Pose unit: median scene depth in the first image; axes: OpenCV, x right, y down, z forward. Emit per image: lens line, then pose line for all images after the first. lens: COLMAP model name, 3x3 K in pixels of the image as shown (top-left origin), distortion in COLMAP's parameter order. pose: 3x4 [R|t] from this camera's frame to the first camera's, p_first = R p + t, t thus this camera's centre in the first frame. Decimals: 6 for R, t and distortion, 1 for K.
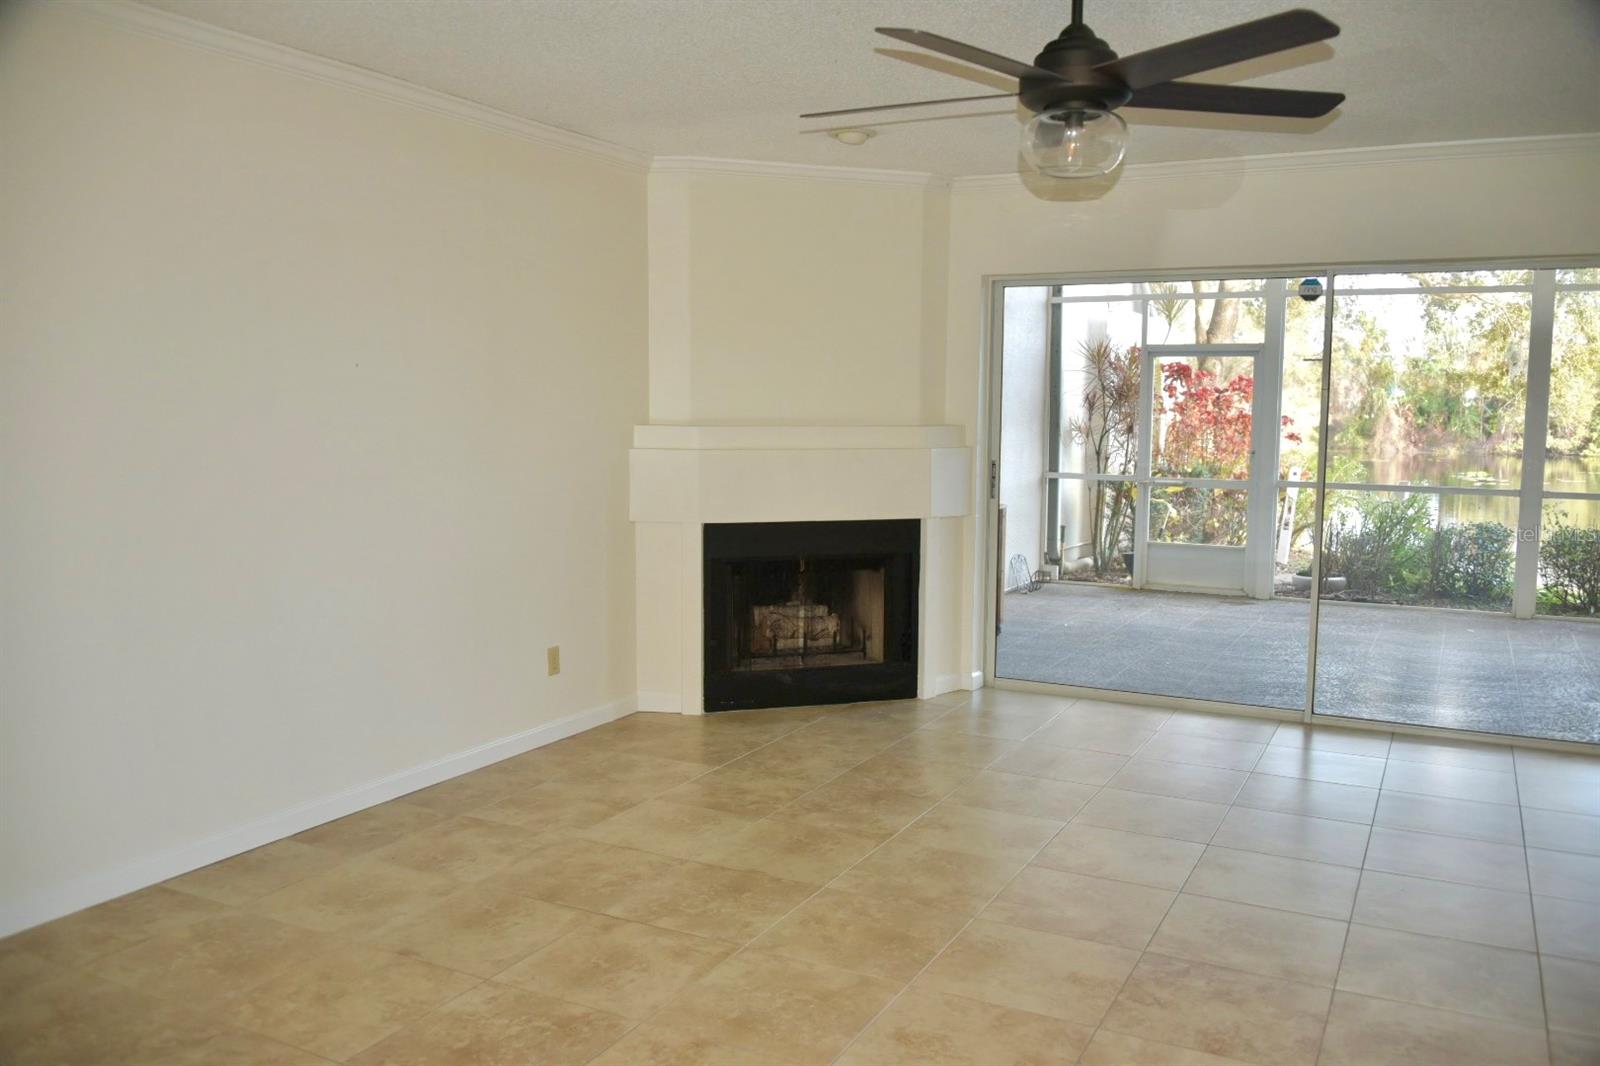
lens RADIAL K [[1297.0, 0, 803.5], [0, 1297.0, 533.6], [0, 0, 1]] dist [-0.008621, -0.003370]
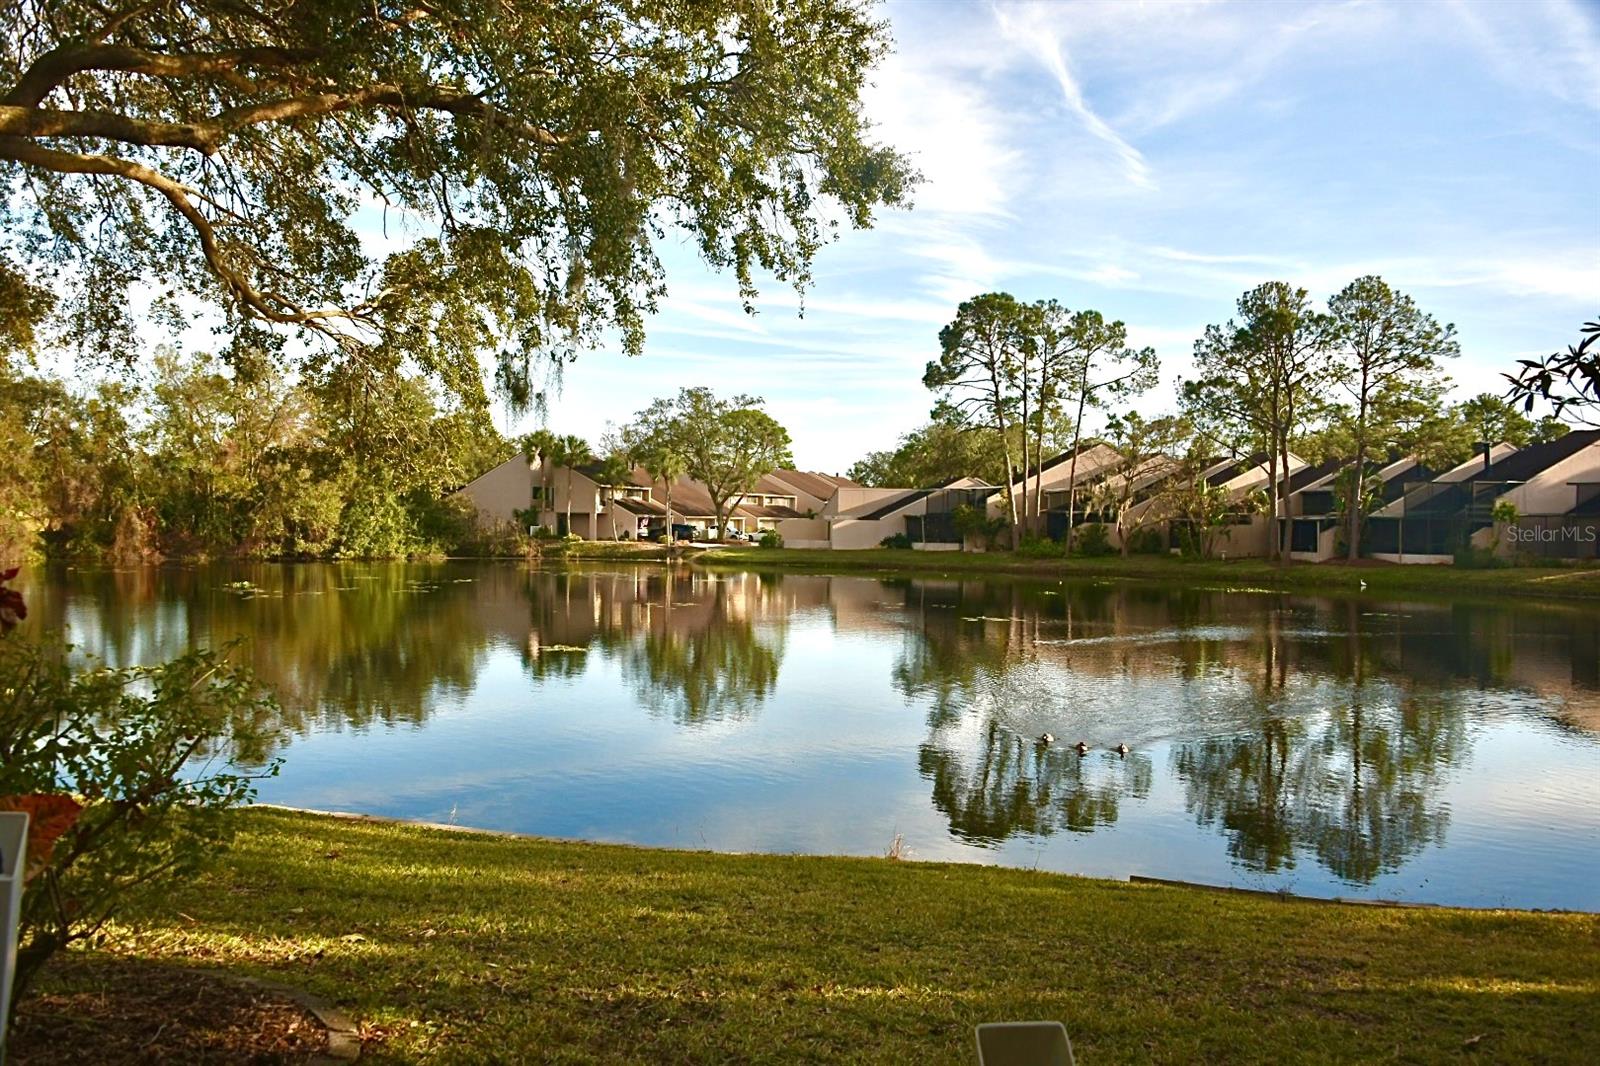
lens RADIAL K [[1297.0, 0, 804.9], [0, 1297.0, 531.1], [0, 0, 1]] dist [-0.008621, -0.003370]
pose [[0.612560, -0.006742, 0.790396, 0.037752], [0.074517, 0.996003, -0.049256, -0.005334], [-0.786904, 0.089070, 0.610613, 0.102586]]
